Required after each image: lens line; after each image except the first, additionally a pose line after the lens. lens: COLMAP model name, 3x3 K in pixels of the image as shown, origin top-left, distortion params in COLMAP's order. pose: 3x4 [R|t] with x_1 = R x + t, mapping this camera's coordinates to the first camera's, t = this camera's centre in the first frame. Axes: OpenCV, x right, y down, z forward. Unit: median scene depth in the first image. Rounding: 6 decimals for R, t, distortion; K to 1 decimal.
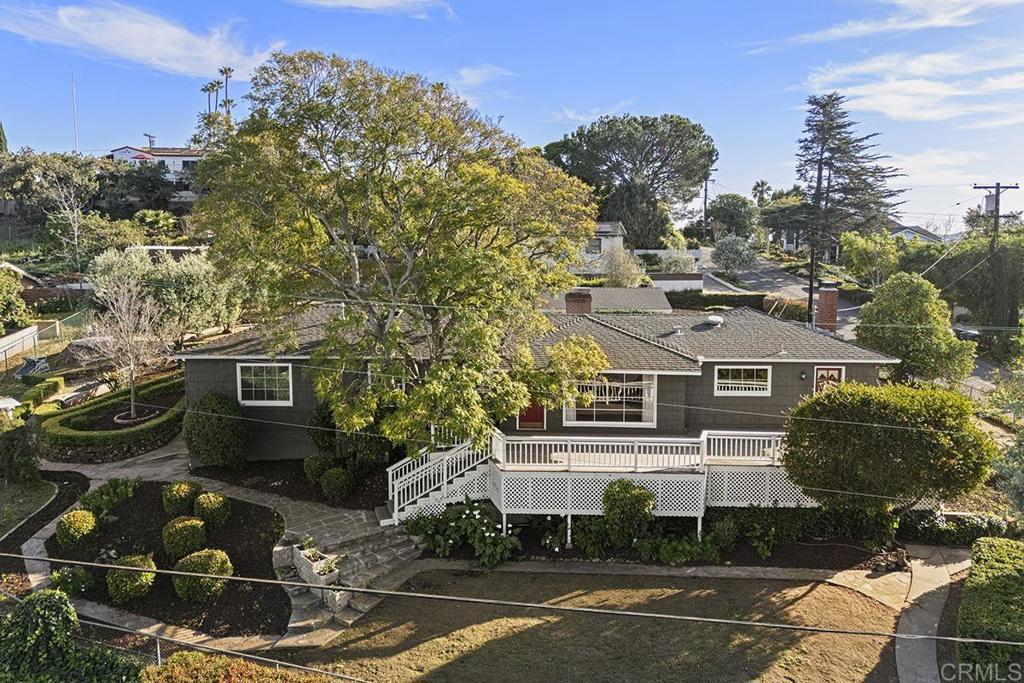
lens RADIAL K [[745.1, 0, 513.9], [0, 745.1, 311.3], [0, 0, 1]] dist [0.078905, -0.075334]
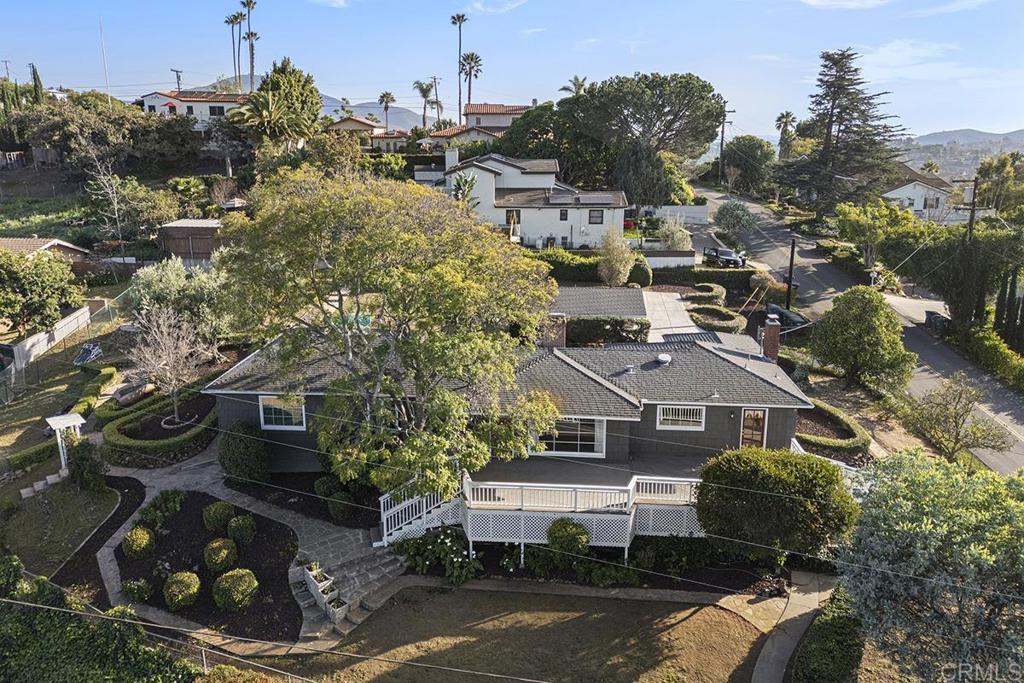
lens RADIAL K [[745.1, 0, 514.7], [0, 745.1, 308.0], [0, 0, 1]] dist [0.078905, -0.075334]
pose [[0.999145, 0.010317, -0.040041, 0.104448], [-0.005241, 0.992161, 0.124855, -0.267098], [0.041015, -0.124538, 0.991367, -0.190058]]
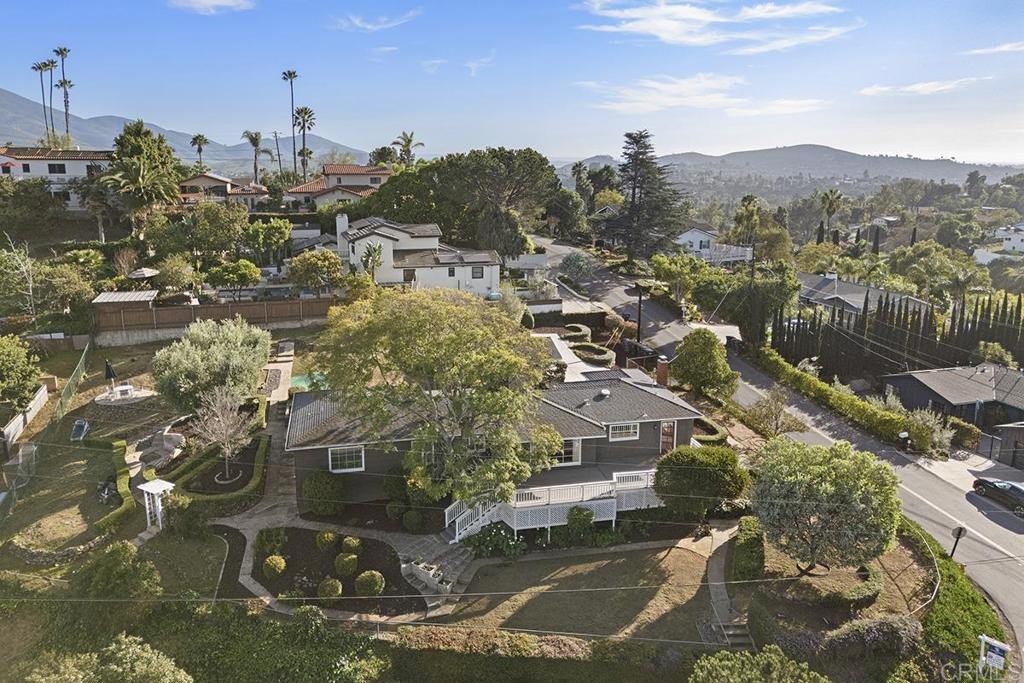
lens RADIAL K [[745.1, 0, 510.7], [0, 745.1, 301.7], [0, 0, 1]] dist [0.078905, -0.075334]
pose [[0.968463, -0.044384, 0.245173, -0.445580], [0.021756, 0.995311, 0.094244, -0.458592], [-0.248206, -0.085938, 0.964888, -0.728501]]
